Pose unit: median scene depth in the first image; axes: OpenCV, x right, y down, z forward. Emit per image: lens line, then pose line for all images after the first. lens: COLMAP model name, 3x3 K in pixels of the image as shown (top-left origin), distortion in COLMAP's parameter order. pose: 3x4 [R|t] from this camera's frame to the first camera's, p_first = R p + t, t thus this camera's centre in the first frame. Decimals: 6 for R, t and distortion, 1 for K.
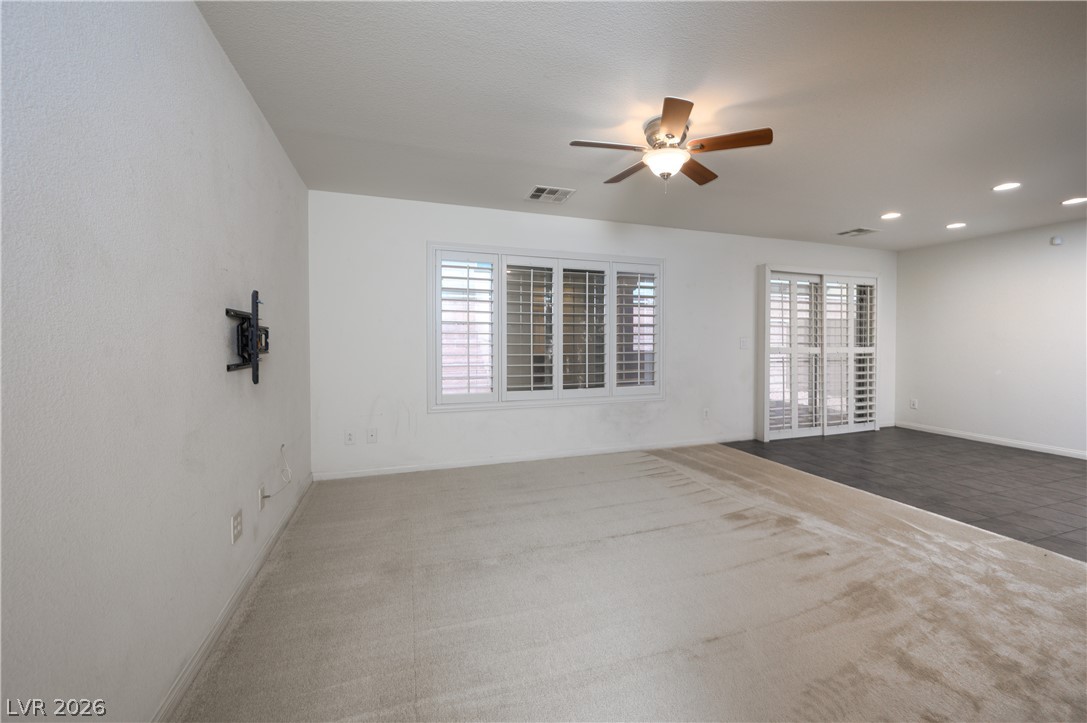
lens RADIAL K [[398.7, 0, 578.9], [0, 398.7, 340.9], [0, 0, 1]] dist [-0.002041, -0.000052]
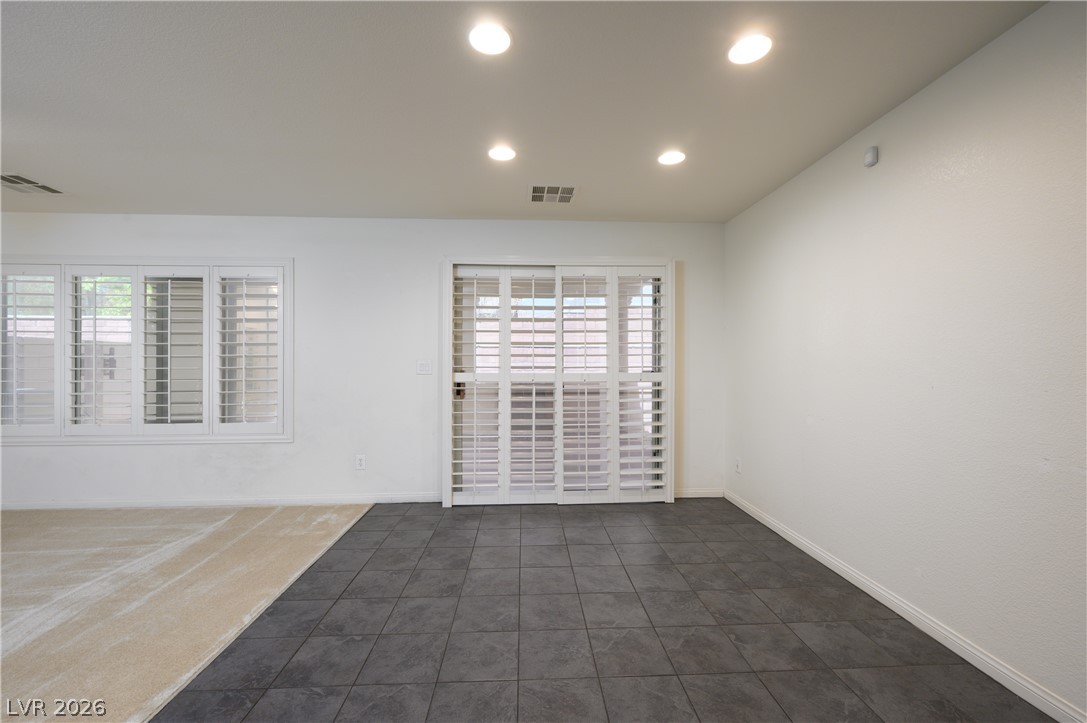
lens RADIAL K [[451.1, 0, 546.3], [0, 451.1, 358.0], [0, 0, 1]] dist [-0.002384, -0.000191]
pose [[0.961779, -0.007238, -0.273732, 0.884329], [0.004282, 0.999926, -0.011396, -0.000004], [0.273794, 0.009789, 0.961738, 0.287879]]
